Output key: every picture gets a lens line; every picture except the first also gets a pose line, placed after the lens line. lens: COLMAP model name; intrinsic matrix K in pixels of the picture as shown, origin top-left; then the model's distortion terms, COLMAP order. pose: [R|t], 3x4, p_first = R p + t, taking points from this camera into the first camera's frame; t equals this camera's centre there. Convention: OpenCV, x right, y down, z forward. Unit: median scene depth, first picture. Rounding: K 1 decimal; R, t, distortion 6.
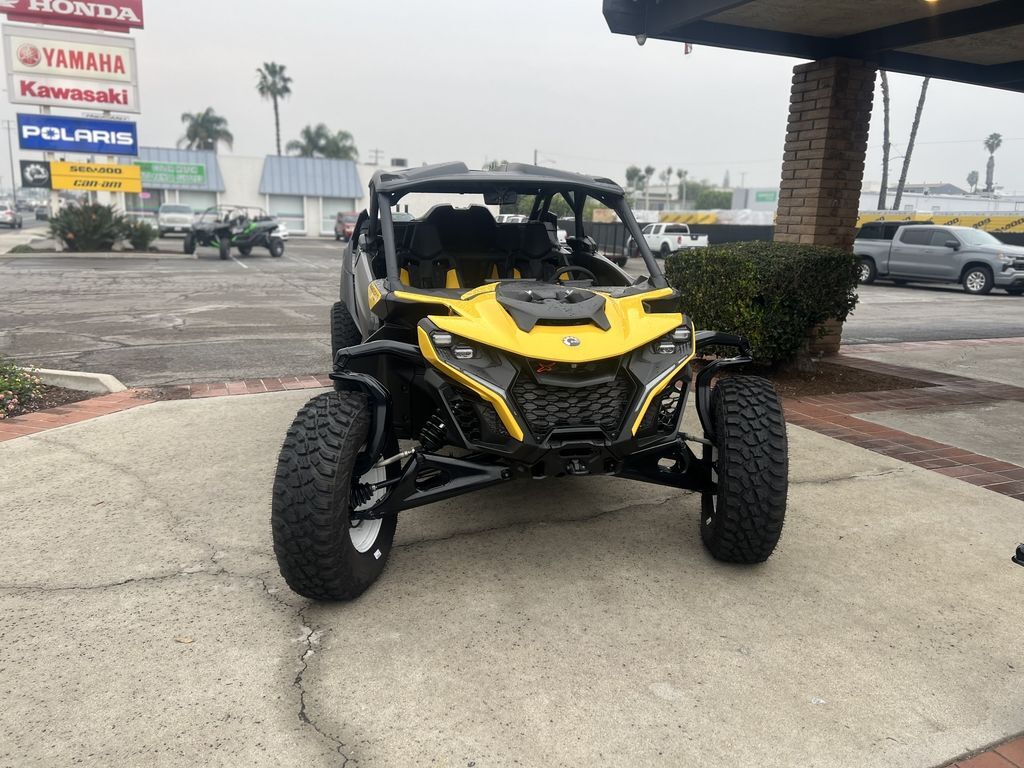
lens RADIAL K [[768.6, 0, 512.0], [0, 768.6, 384.0], [0, 0, 1]] dist [0.042823, -0.044699]
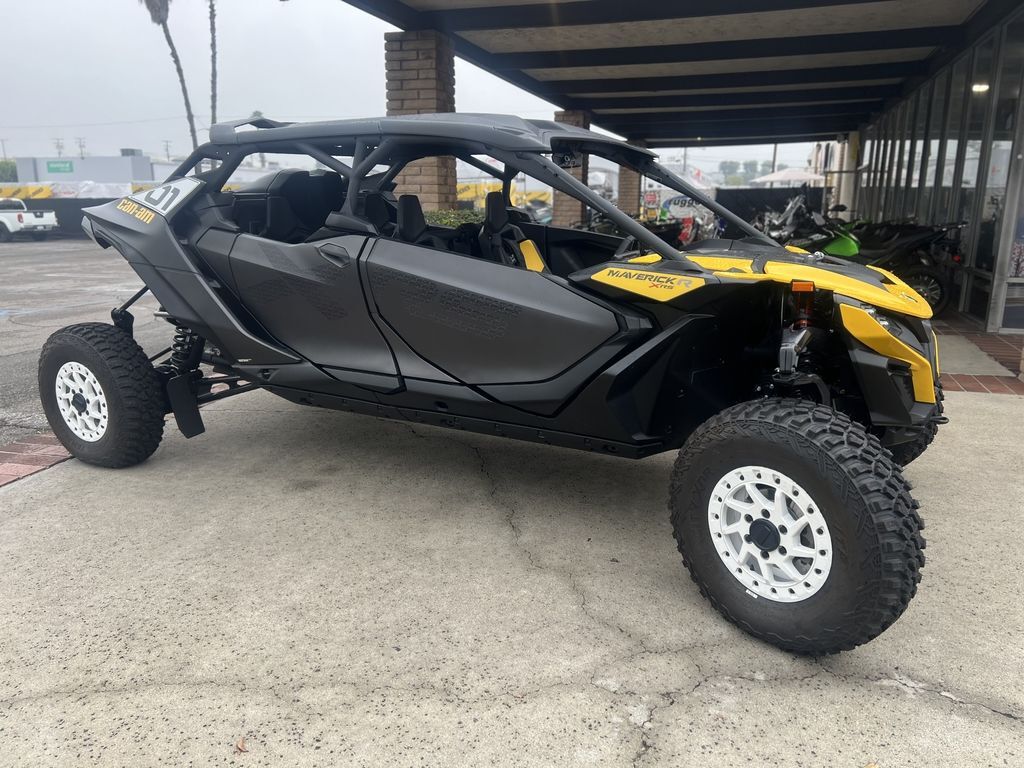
lens RADIAL K [[768.6, 0, 512.0], [0, 768.6, 384.0], [0, 0, 1]] dist [0.042823, -0.044699]
pose [[0.655065, -0.201363, 0.728246, -0.528199], [0.176422, 0.977955, 0.111715, -0.077543], [-0.734687, 0.055297, 0.676149, 0.354428]]
